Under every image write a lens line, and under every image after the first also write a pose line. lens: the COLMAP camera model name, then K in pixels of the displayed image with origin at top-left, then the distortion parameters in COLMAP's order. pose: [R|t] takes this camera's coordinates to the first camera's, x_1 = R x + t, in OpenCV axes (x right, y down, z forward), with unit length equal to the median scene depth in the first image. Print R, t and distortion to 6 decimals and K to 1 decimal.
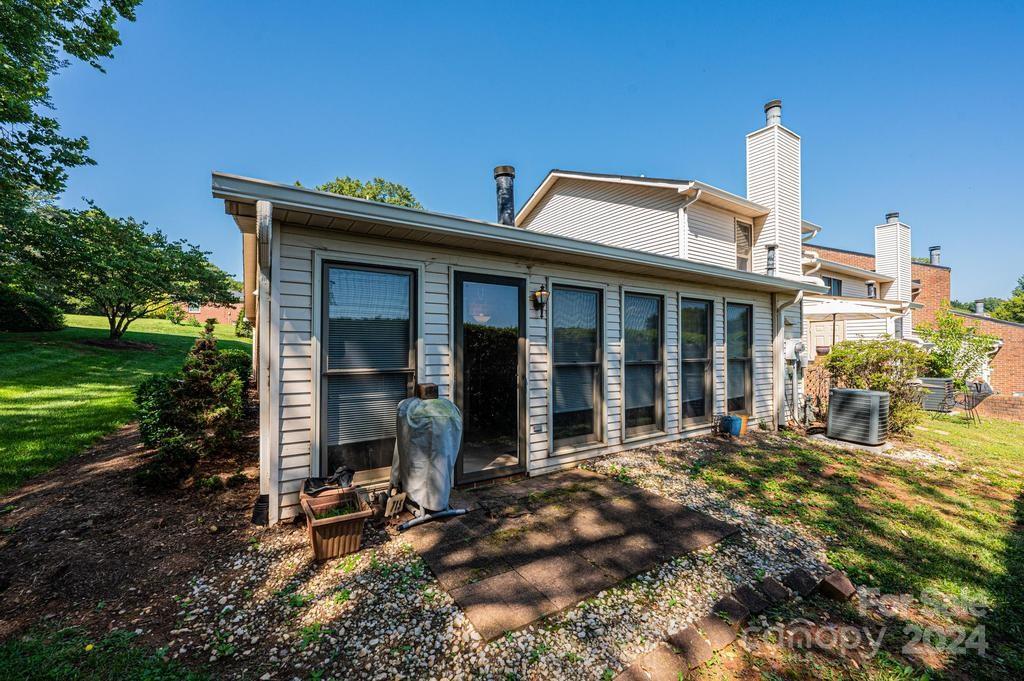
lens RADIAL K [[406.3, 0, 514.7], [0, 406.3, 345.1], [0, 0, 1]] dist [-0.001824, 0.000589]
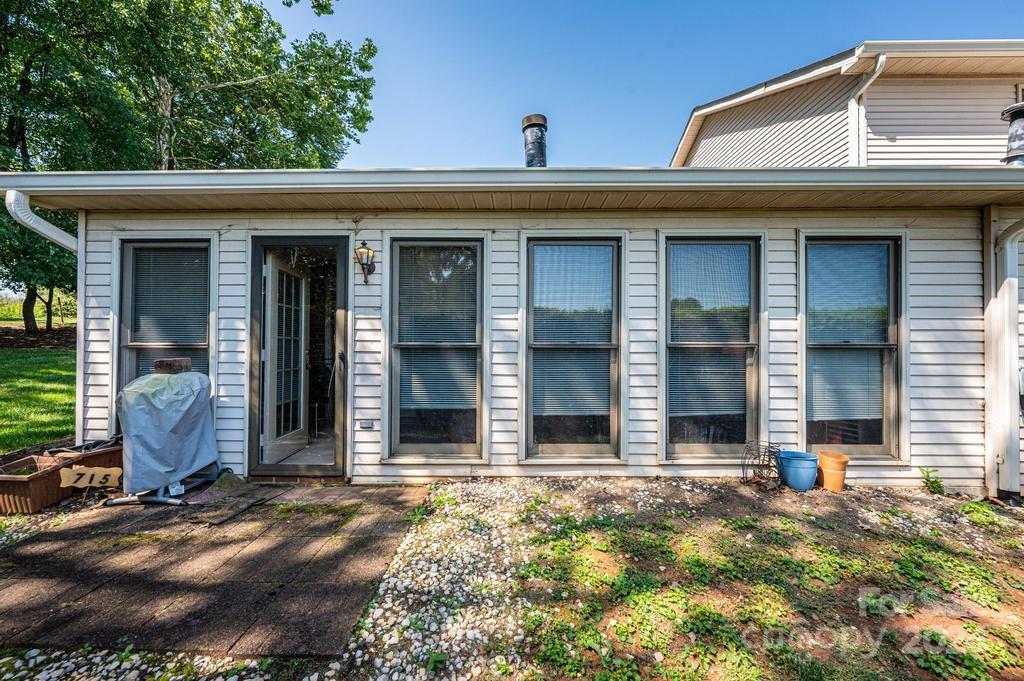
lens RADIAL K [[406.3, 0, 514.8], [0, 406.3, 342.4], [0, 0, 1]] dist [-0.001824, 0.000589]
pose [[0.831641, -0.001380, -0.555312, 0.644692], [0.000961, 0.999999, -0.001046, 0.041257], [0.555313, 0.000337, 0.831641, 0.446166]]
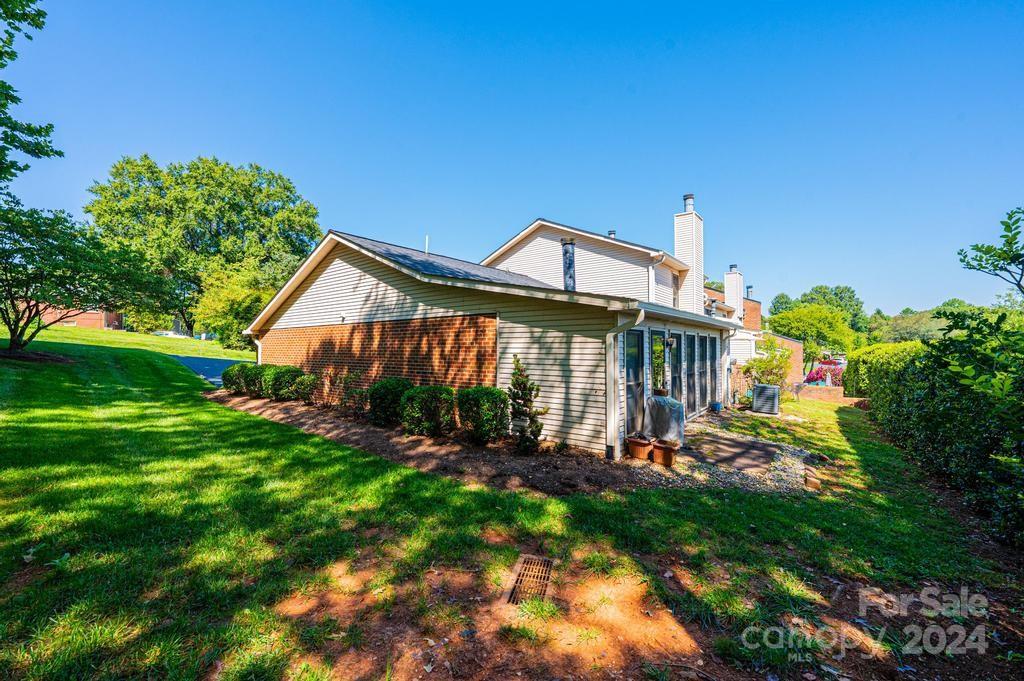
lens RADIAL K [[406.3, 0, 515.1], [0, 406.3, 344.8], [0, 0, 1]] dist [-0.001824, 0.000589]
pose [[0.943768, 0.003384, 0.330592, -1.079696], [-0.001566, 0.999982, -0.005765, -0.077716], [-0.330606, 0.004923, 0.943756, -0.471593]]
